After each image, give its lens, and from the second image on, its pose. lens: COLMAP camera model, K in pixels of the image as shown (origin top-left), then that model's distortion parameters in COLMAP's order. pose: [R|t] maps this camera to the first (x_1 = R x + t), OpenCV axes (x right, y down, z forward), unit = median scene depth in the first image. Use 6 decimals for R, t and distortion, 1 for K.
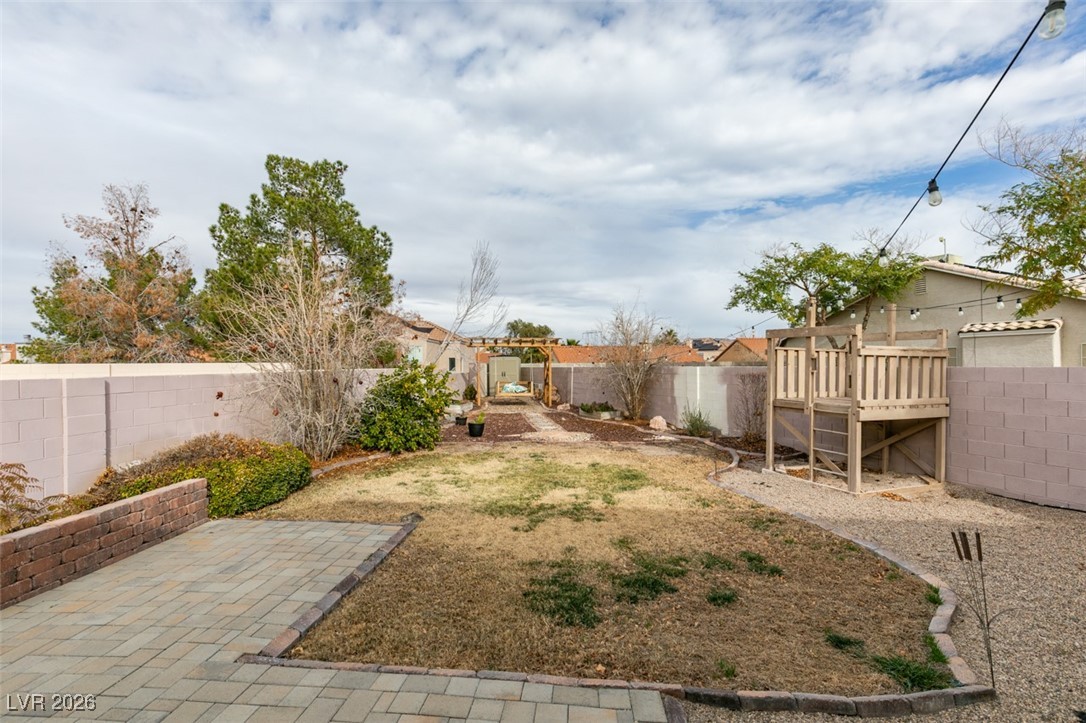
lens RADIAL K [[485.1, 0, 539.7], [0, 485.1, 361.5], [0, 0, 1]] dist [0.002973, -0.001040]
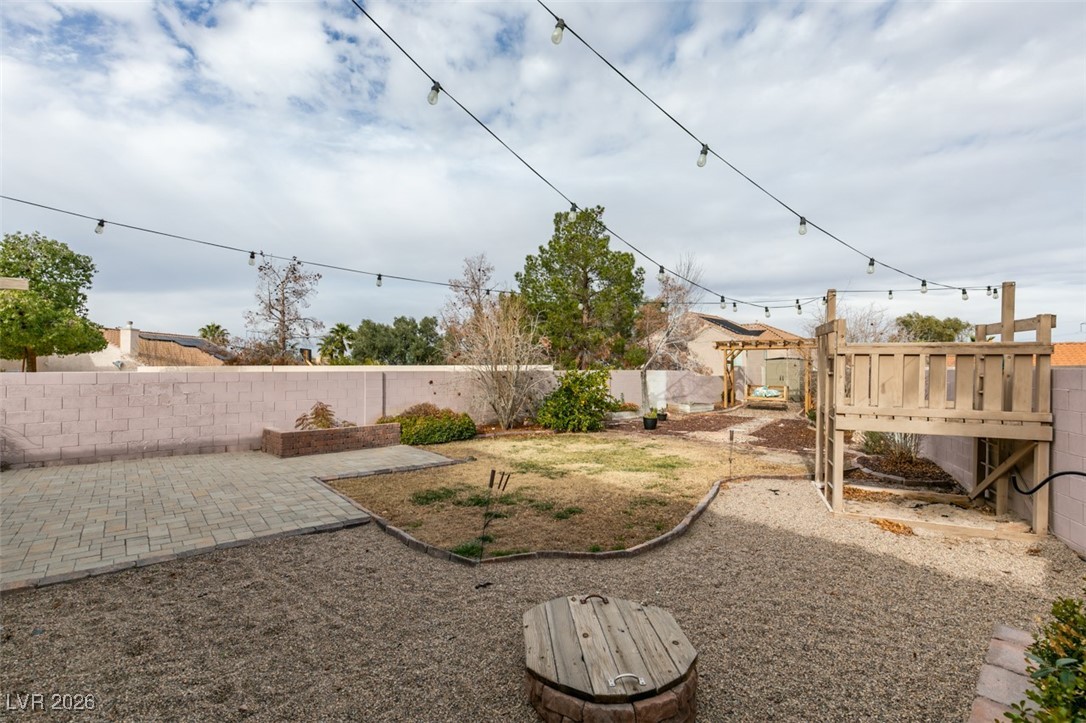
lens RADIAL K [[485.1, 0, 542.2], [0, 485.1, 356.4], [0, 0, 1]] dist [0.002973, -0.001040]
pose [[0.715870, -0.013337, -0.698106, 0.784436], [-0.000121, 0.999815, -0.019225, 0.007256], [0.698233, 0.013847, 0.715736, -0.001569]]
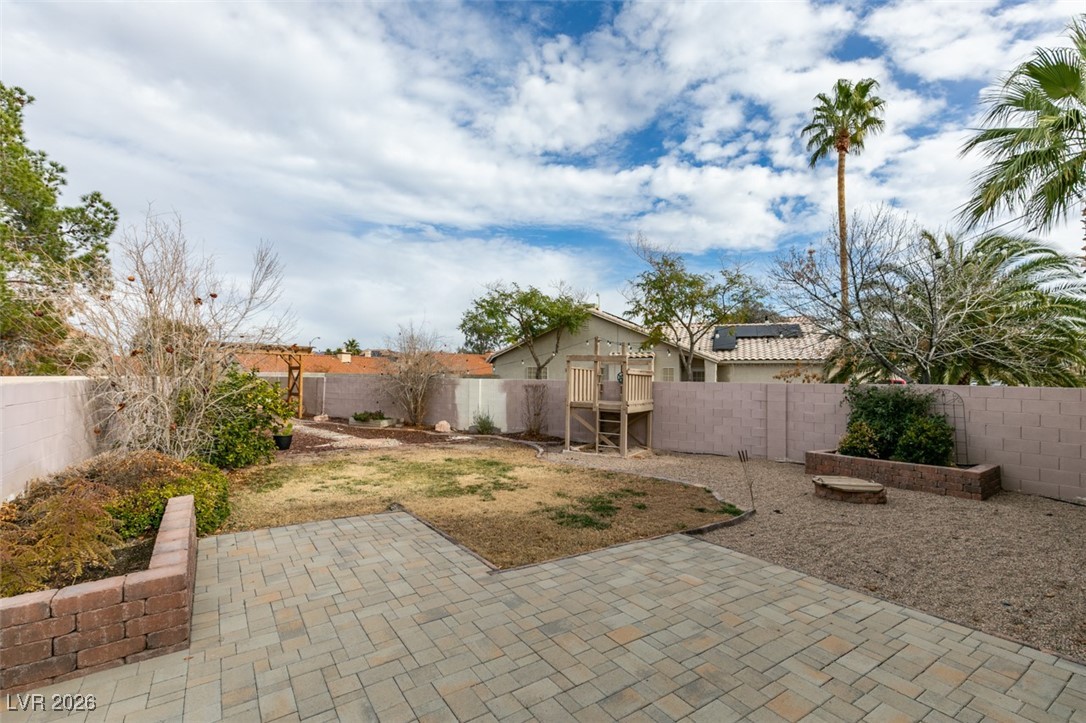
lens RADIAL K [[485.1, 0, 538.1], [0, 485.1, 367.2], [0, 0, 1]] dist [0.002973, -0.001040]
pose [[0.782875, 0.027749, 0.621560, -0.550599], [-0.021835, 0.999615, -0.017125, -0.002241], [-0.621796, -0.000166, 0.783179, -0.102837]]
